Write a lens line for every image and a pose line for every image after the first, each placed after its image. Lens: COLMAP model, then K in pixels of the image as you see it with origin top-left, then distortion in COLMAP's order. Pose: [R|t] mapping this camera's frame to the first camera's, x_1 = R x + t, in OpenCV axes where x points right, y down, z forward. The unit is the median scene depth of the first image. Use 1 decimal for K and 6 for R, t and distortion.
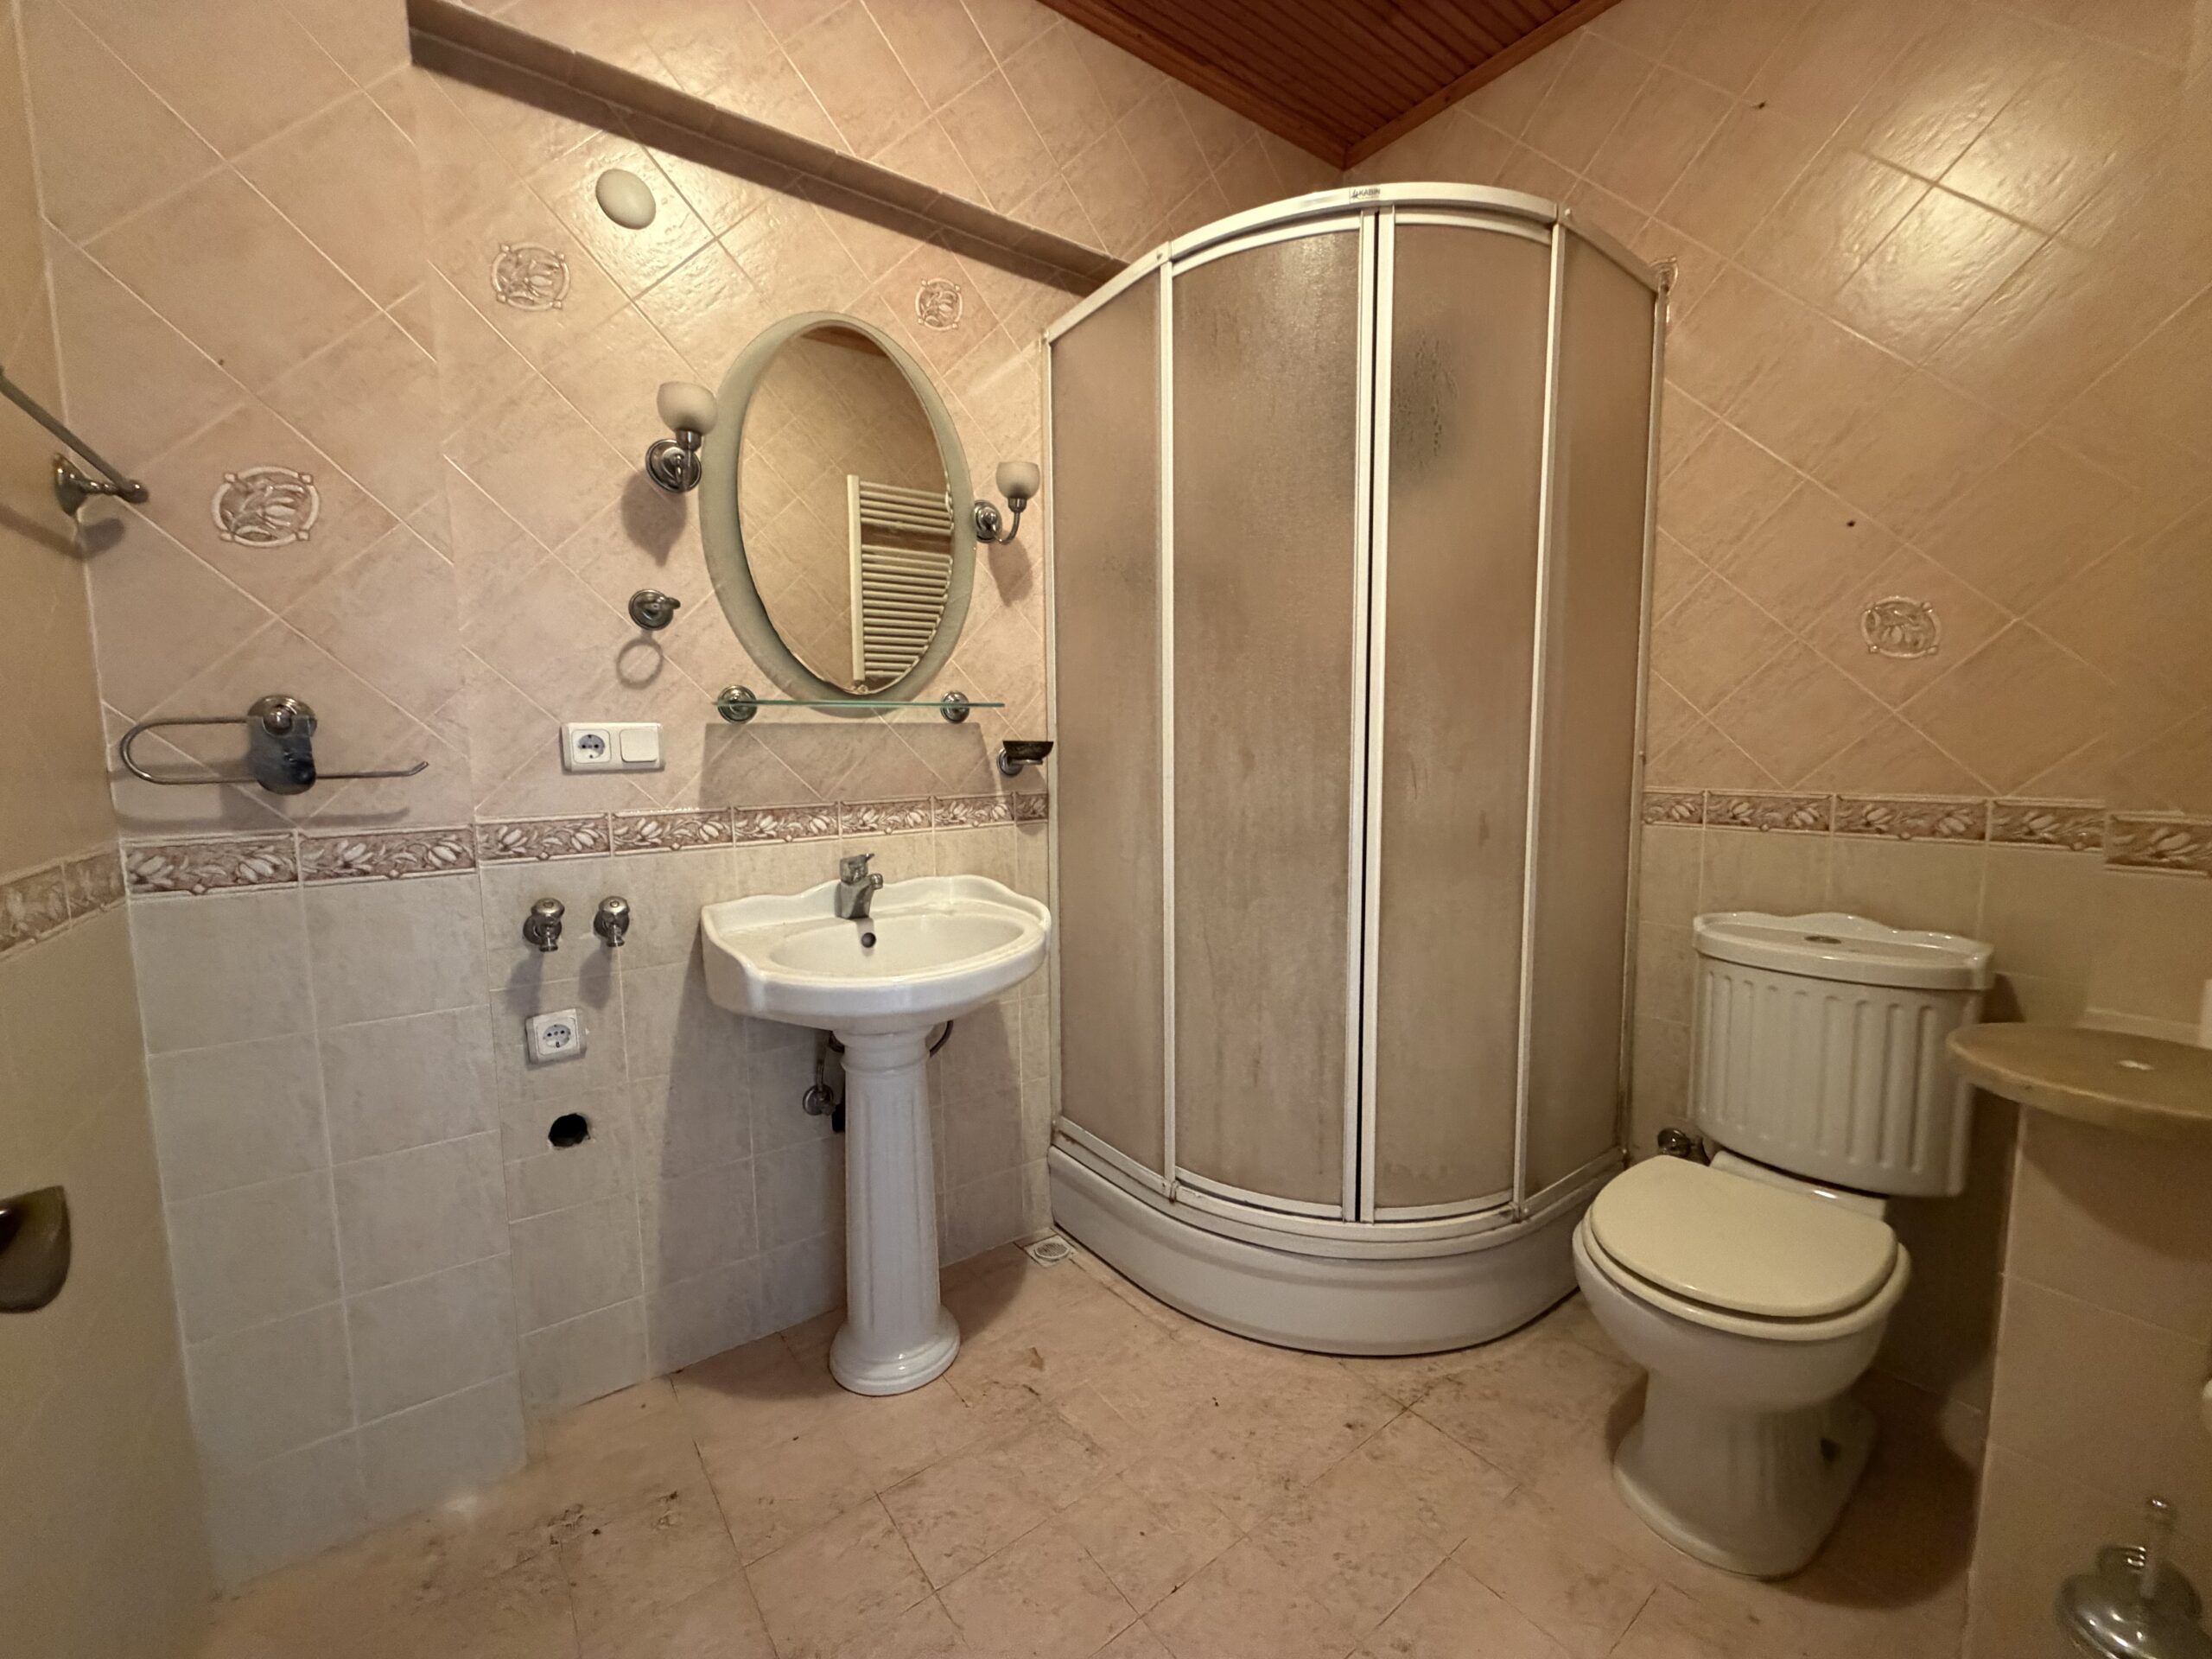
lens RADIAL K [[887.1, 0, 1106.0], [0, 887.1, 825.0], [0, 0, 1]] dist [0.000248, 0.000327]
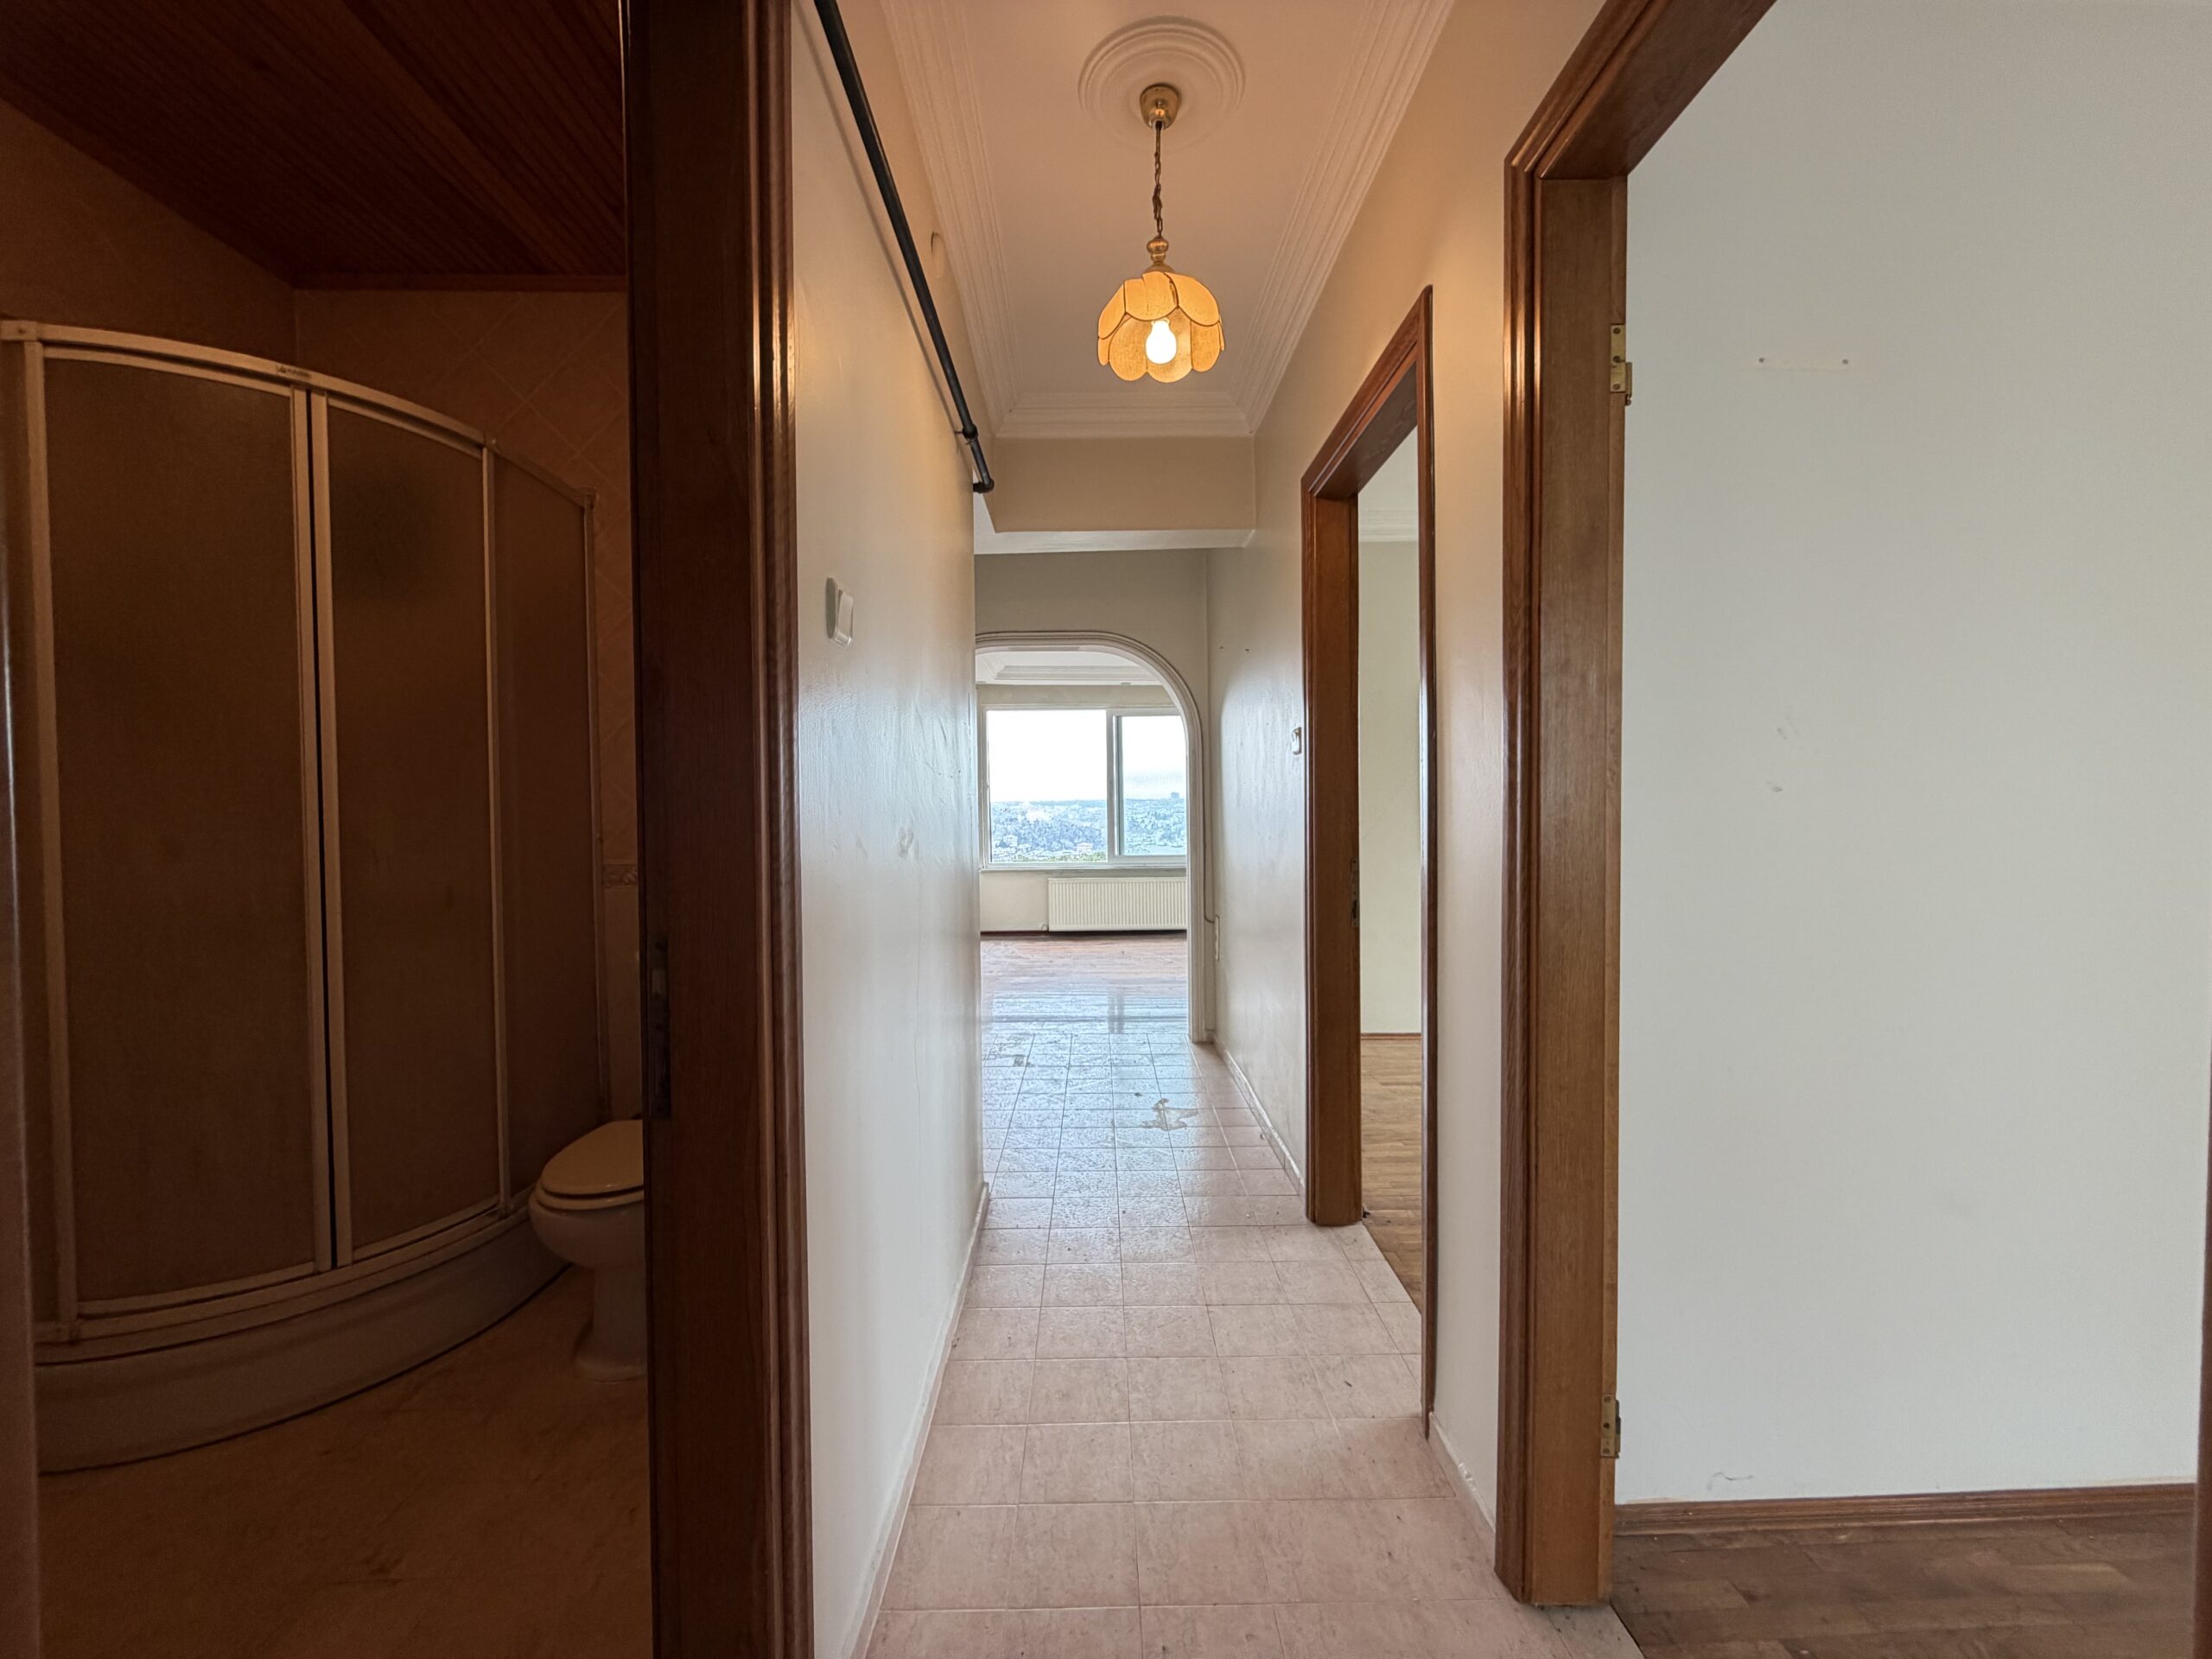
lens RADIAL K [[887.1, 0, 1106.0], [0, 887.1, 825.0], [0, 0, 1]] dist [0.000248, 0.000327]
pose [[0.587925, -0.011451, 0.808834, -0.033994], [0.091516, 0.994422, -0.052443, 0.048594], [-0.803722, 0.104854, 0.585694, -0.453108]]
